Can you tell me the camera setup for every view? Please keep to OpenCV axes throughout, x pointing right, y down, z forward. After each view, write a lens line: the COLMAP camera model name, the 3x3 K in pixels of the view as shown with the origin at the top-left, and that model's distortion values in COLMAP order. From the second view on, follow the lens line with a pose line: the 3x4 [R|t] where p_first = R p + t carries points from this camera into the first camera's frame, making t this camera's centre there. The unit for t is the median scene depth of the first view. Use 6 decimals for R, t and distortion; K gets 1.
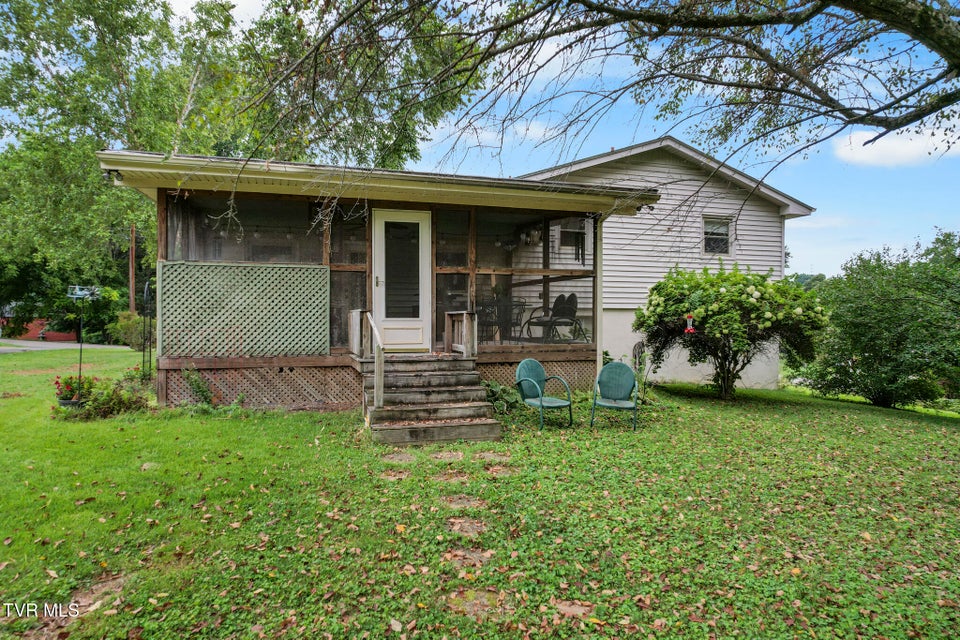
lens RADIAL K [[607.2, 0, 481.9], [0, 607.2, 312.8], [0, 0, 1]] dist [-0.073637, 0.065416]
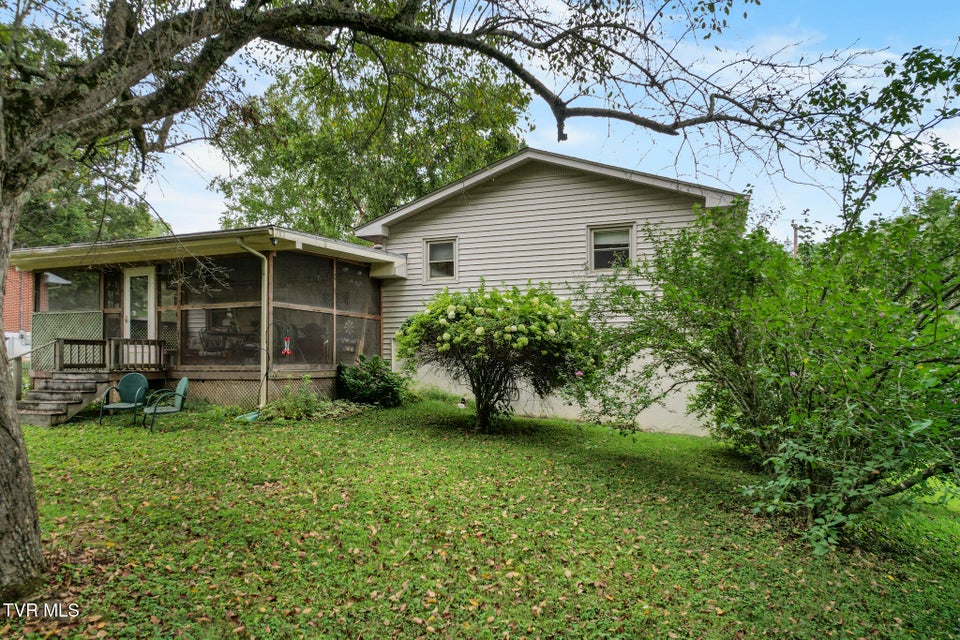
lens RADIAL K [[607.2, 0, 481.9], [0, 607.2, 312.8], [0, 0, 1]] dist [-0.073637, 0.065416]
pose [[0.798289, -0.030072, -0.601523, 1.010617], [0.004359, 0.999015, -0.044159, 0.001321], [0.602258, 0.032629, 0.797634, 0.277631]]
